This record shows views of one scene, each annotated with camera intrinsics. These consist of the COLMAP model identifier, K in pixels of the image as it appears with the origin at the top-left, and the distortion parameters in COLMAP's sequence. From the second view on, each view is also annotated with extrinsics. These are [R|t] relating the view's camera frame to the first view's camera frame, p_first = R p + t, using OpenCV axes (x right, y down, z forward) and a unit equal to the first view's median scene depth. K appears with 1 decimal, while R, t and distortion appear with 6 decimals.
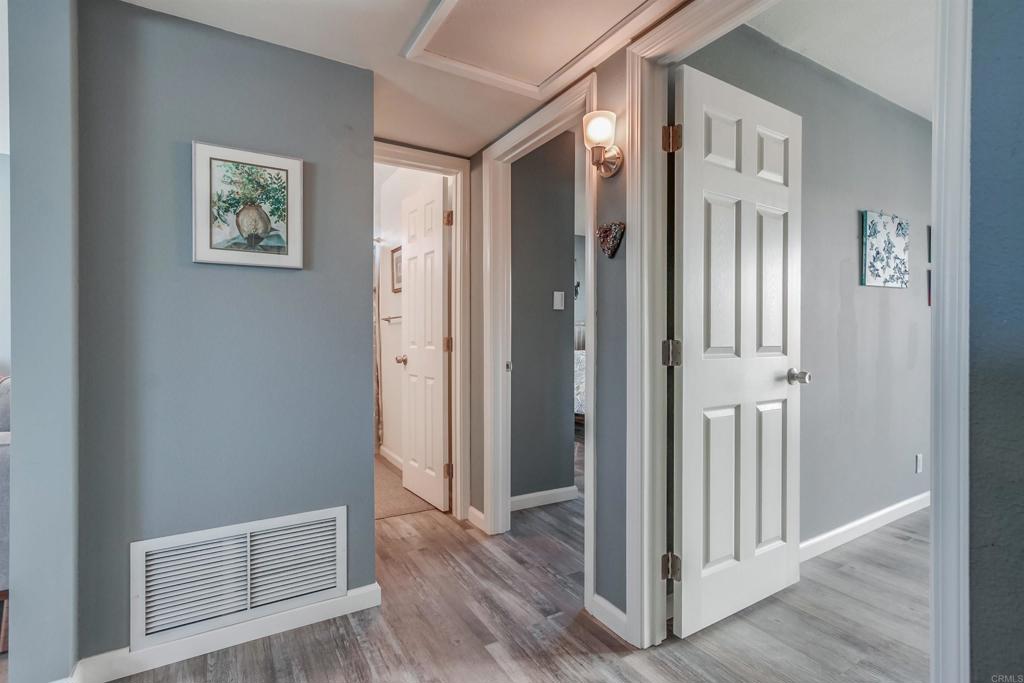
lens RADIAL K [[473.4, 0, 510.8], [0, 473.4, 339.6], [0, 0, 1]] dist [0.009979, 0.001026]
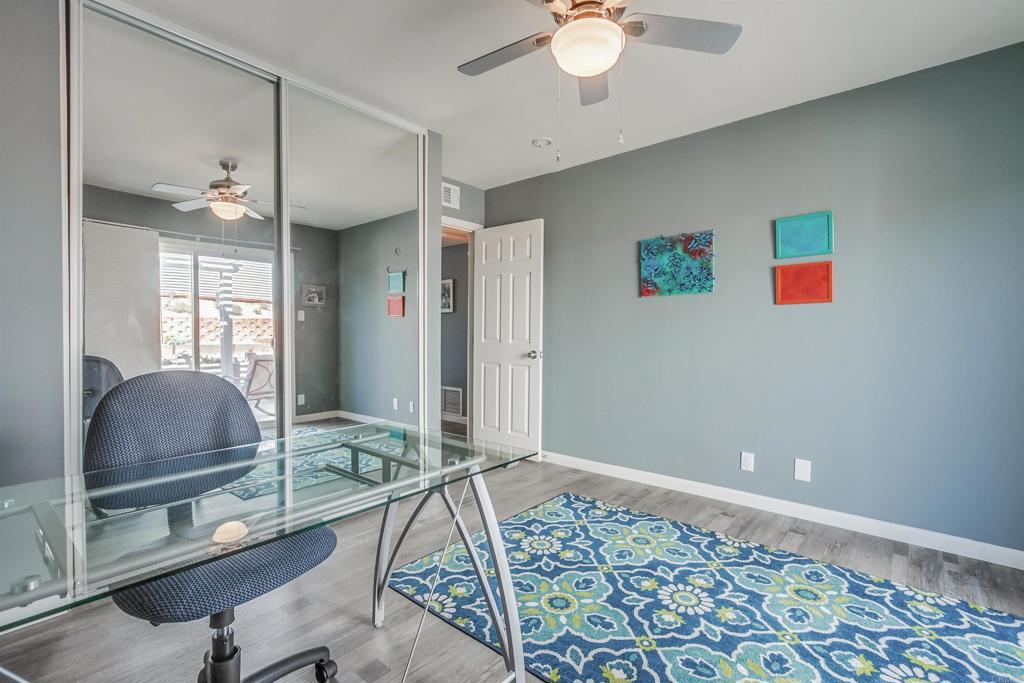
lens RADIAL K [[473.4, 0, 512.1], [0, 473.4, 337.5], [0, 0, 1]] dist [0.009979, 0.001026]
pose [[0.328114, 0.012048, -0.944561, 2.713553], [-0.009192, 0.999912, 0.009561, -0.014671], [0.944594, 0.005545, 0.328196, 0.329454]]
